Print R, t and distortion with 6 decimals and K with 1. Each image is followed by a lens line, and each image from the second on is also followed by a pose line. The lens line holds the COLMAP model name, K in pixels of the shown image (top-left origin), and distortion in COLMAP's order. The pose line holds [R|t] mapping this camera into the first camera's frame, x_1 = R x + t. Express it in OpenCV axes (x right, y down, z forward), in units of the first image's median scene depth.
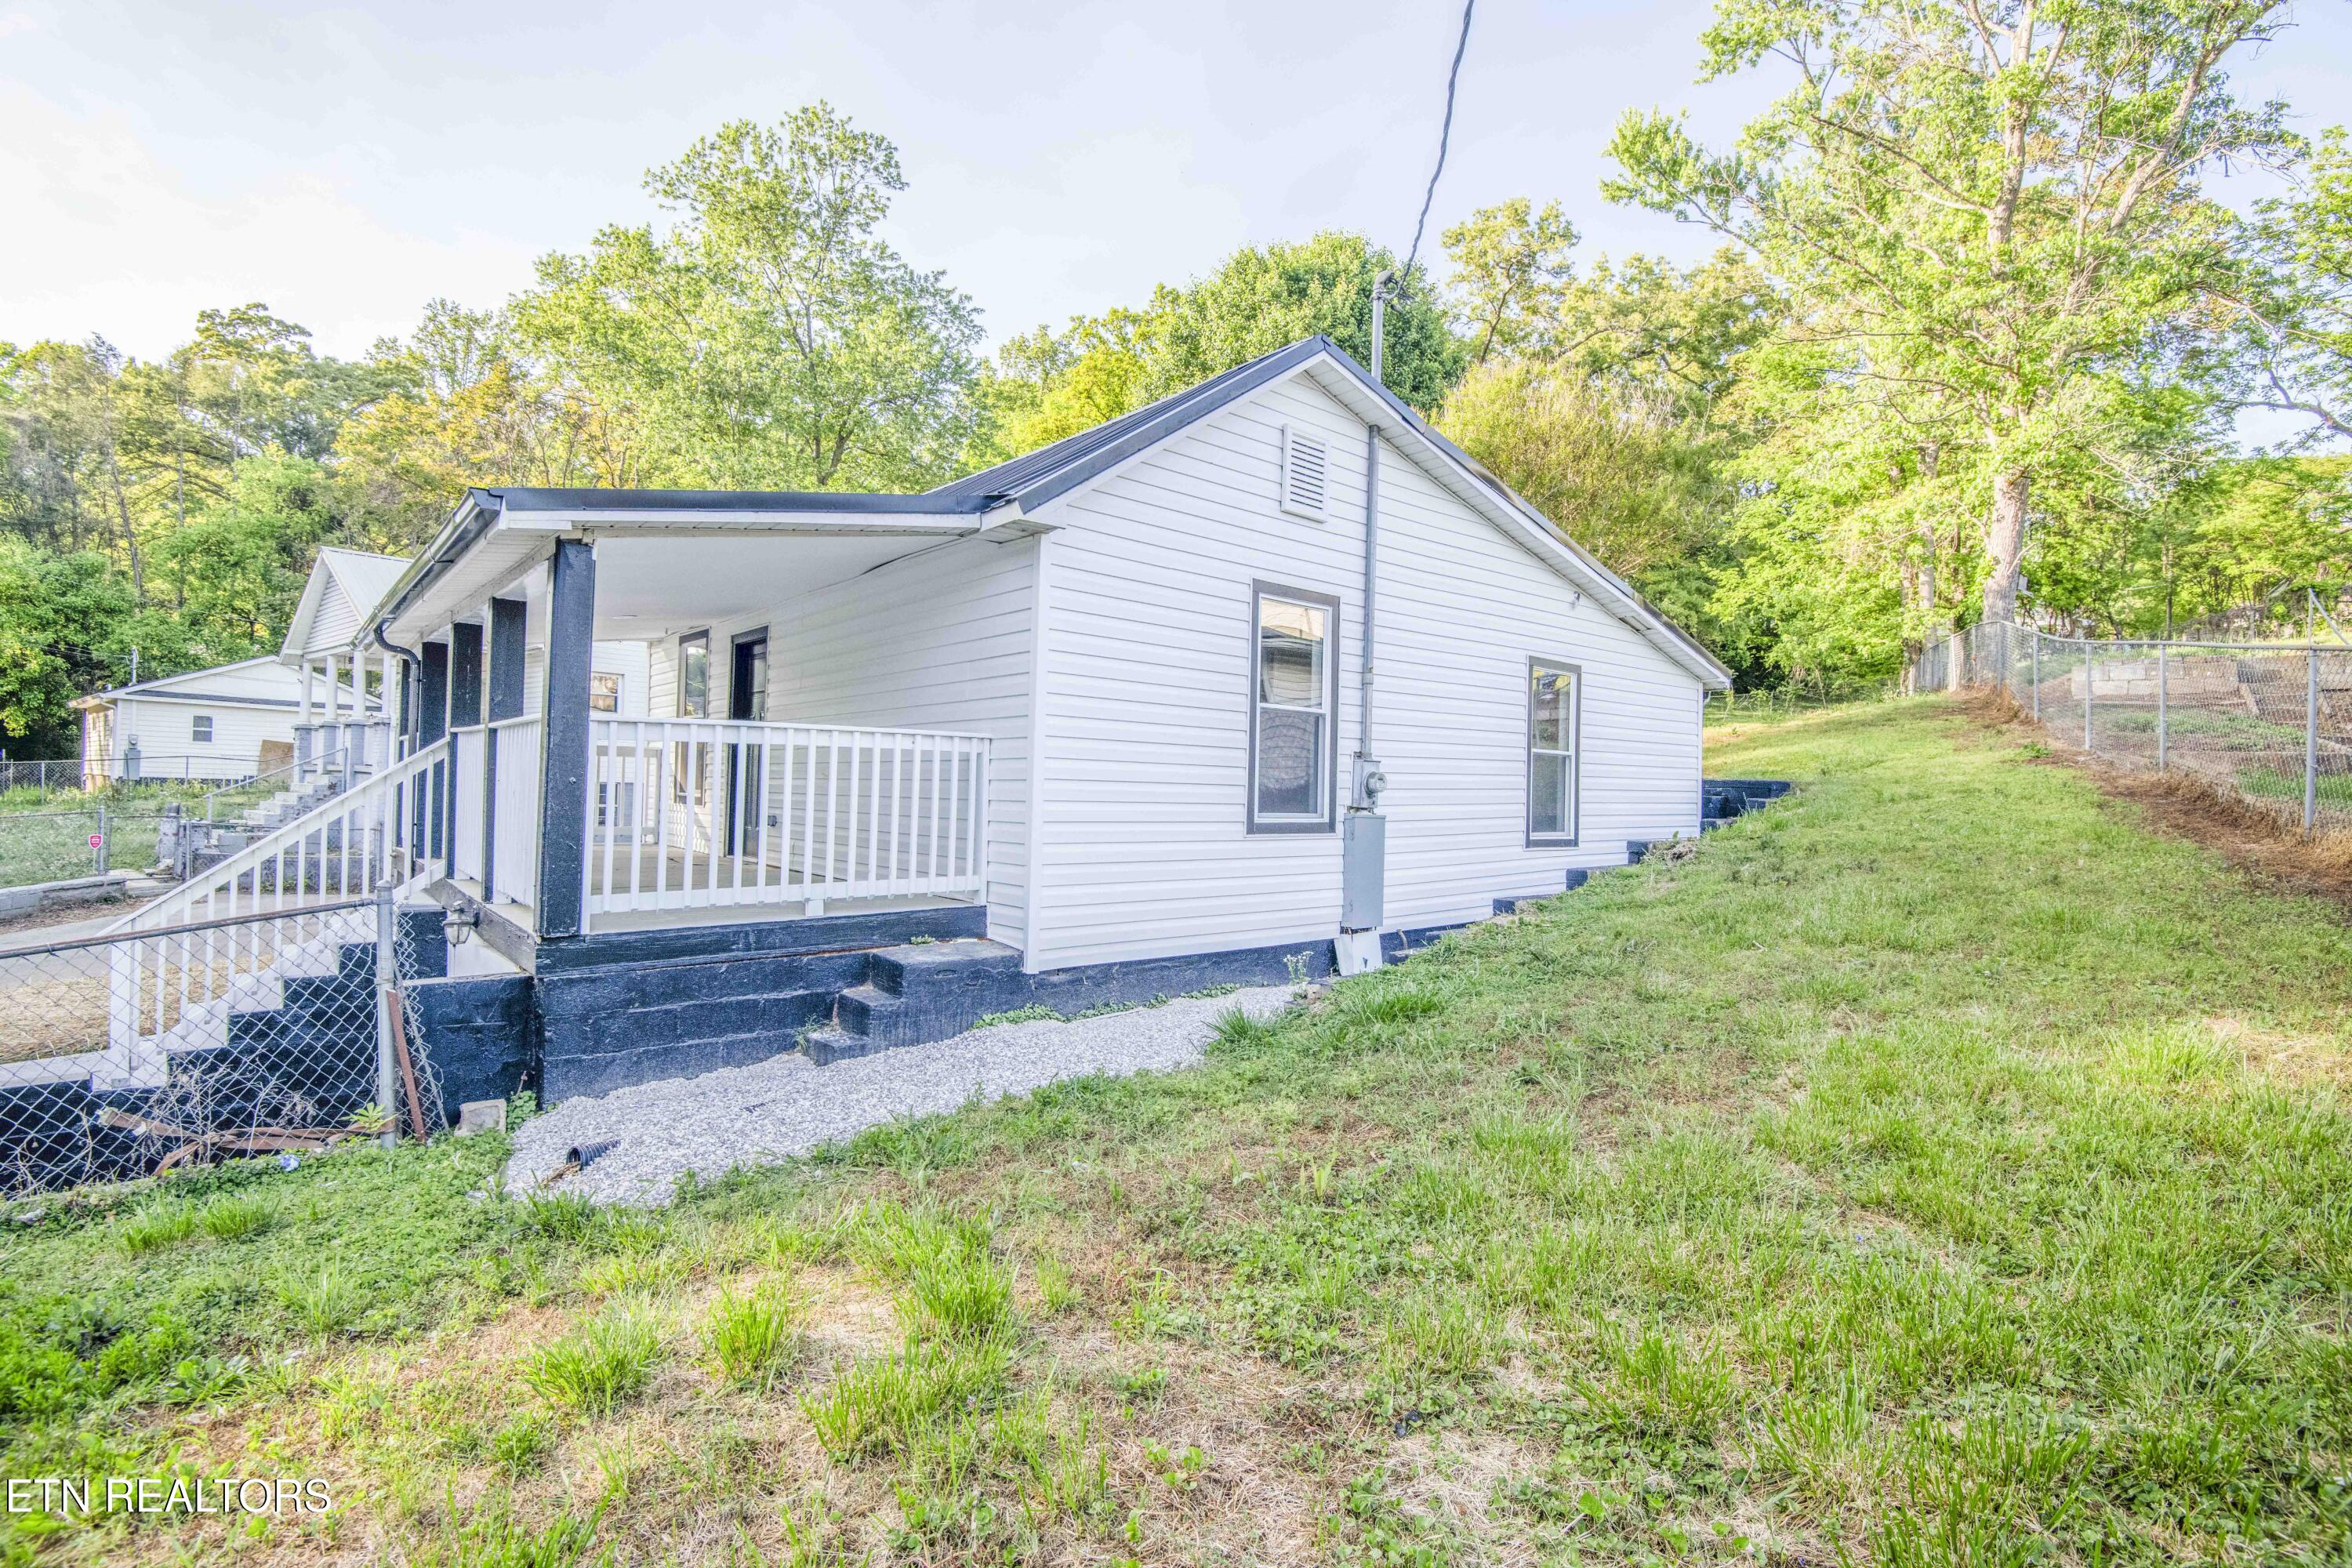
lens RADIAL K [[1094.2, 0, 1186.2], [0, 1094.2, 787.8], [0, 0, 1]] dist [-0.018415, -0.013401]
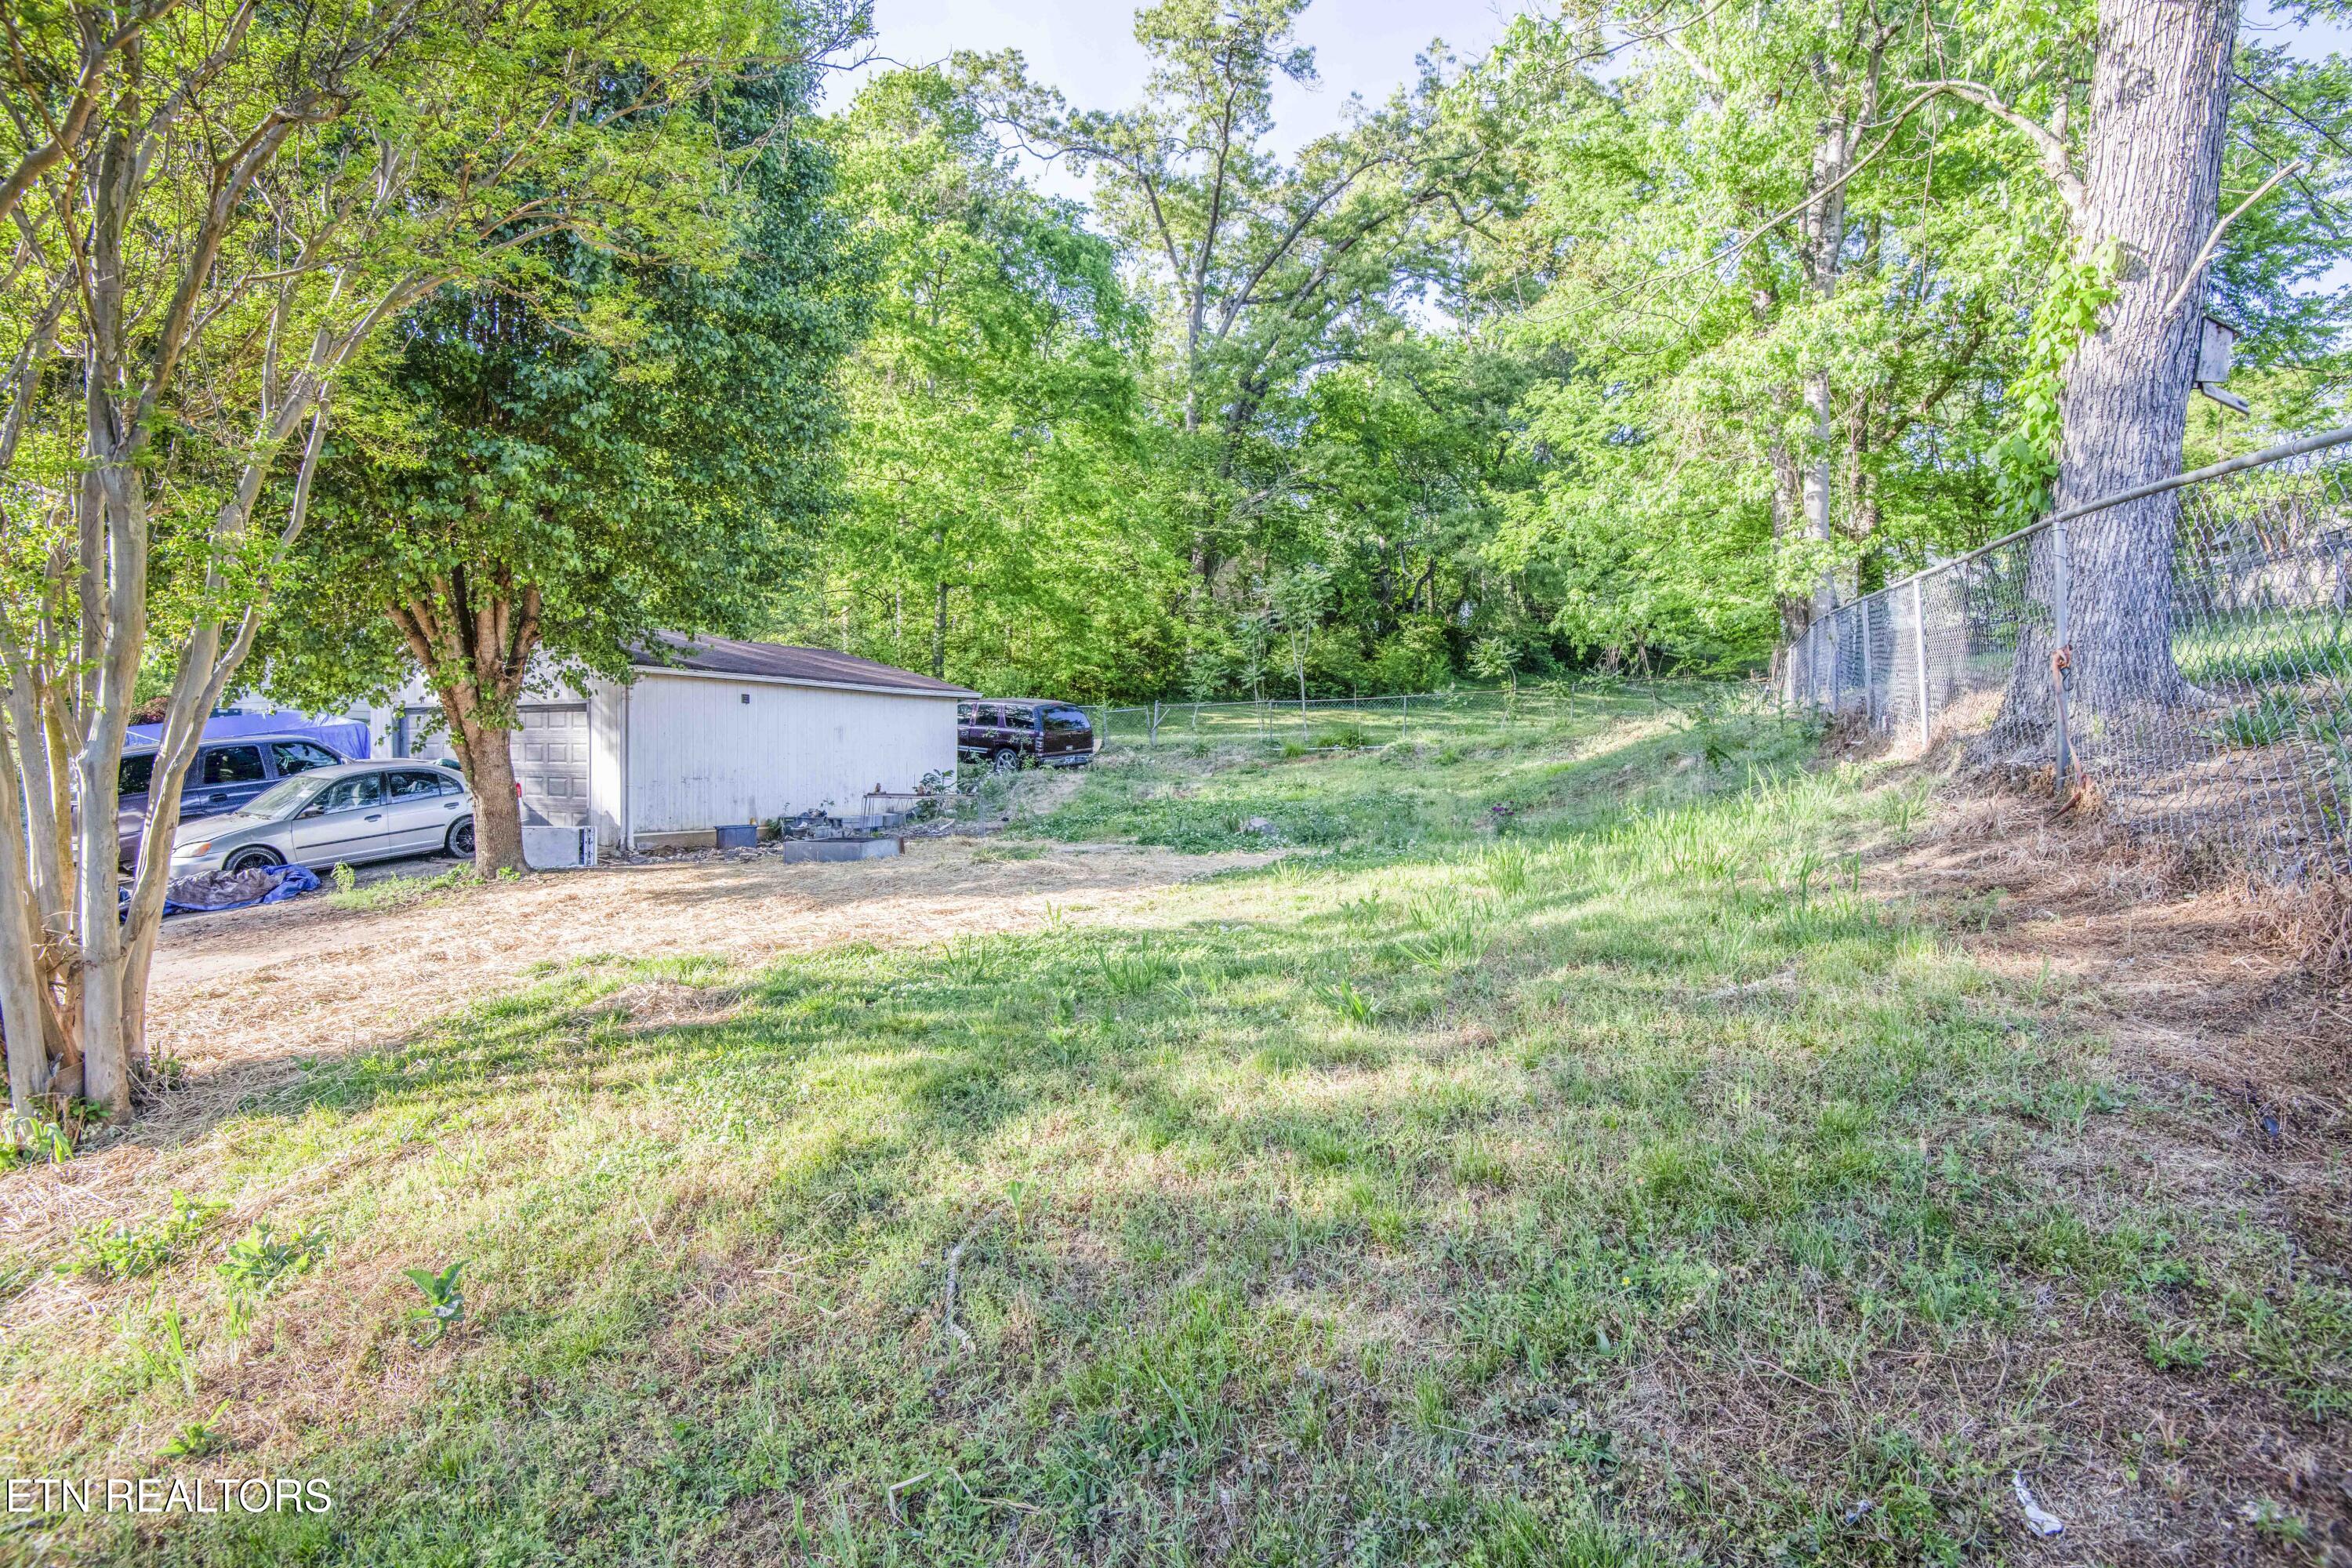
lens RADIAL K [[1094.2, 0, 1186.2], [0, 1094.2, 787.8], [0, 0, 1]] dist [-0.018415, -0.013401]
pose [[0.996125, -0.015295, 0.086609, 0.304735], [0.012812, 0.999493, 0.029149, -0.058390], [-0.087011, -0.027927, 0.995816, 0.458748]]
